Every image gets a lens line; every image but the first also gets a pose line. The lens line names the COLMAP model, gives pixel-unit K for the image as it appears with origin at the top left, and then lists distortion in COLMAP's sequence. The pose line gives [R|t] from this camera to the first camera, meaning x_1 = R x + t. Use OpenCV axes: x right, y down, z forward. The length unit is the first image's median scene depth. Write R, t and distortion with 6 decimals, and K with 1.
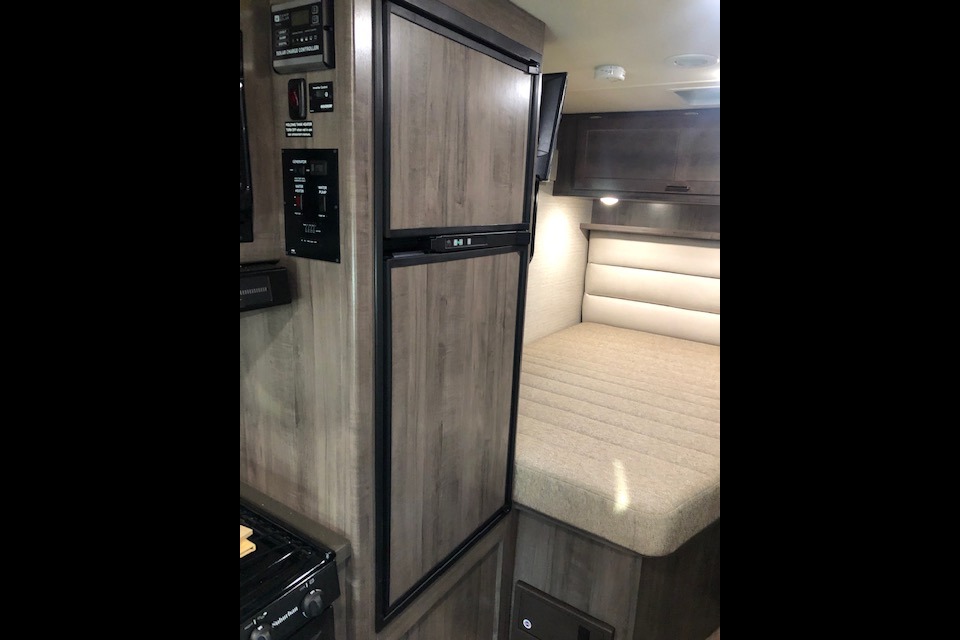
lens RADIAL K [[528.5, 0, 485.5], [0, 528.5, 328.5], [0, 0, 1]] dist [0.015263, -0.009907]
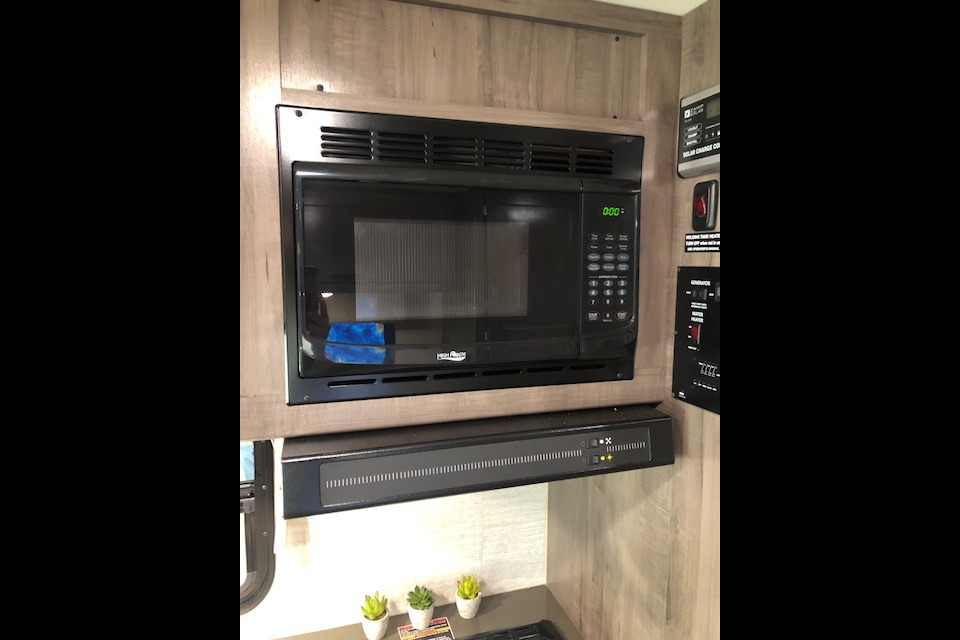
lens RADIAL K [[528.5, 0, 483.4], [0, 528.5, 313.9], [0, 0, 1]] dist [0.015263, -0.009907]
pose [[0.773808, 0.022357, -0.633026, -0.108930], [-0.125746, 0.984908, -0.118927, -0.141028], [0.620813, 0.171628, 0.764941, 0.229358]]
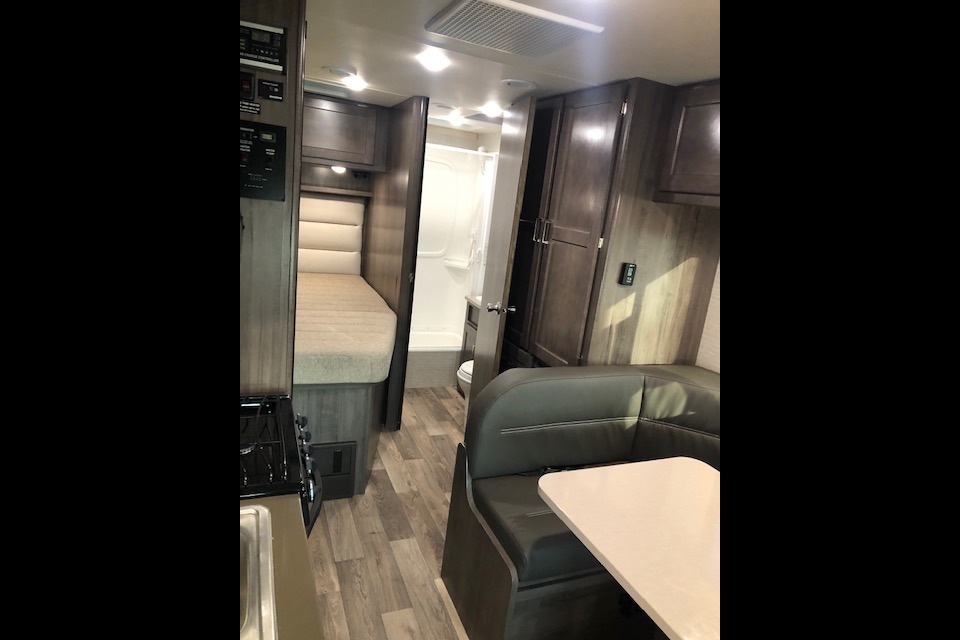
lens RADIAL K [[528.5, 0, 488.3], [0, 528.5, 324.8], [0, 0, 1]] dist [0.015263, -0.009907]
pose [[0.576740, -0.159682, 0.801170, -1.215353], [0.116858, 0.986751, 0.112548, 0.123528], [-0.808527, 0.028712, 0.587759, -0.364846]]
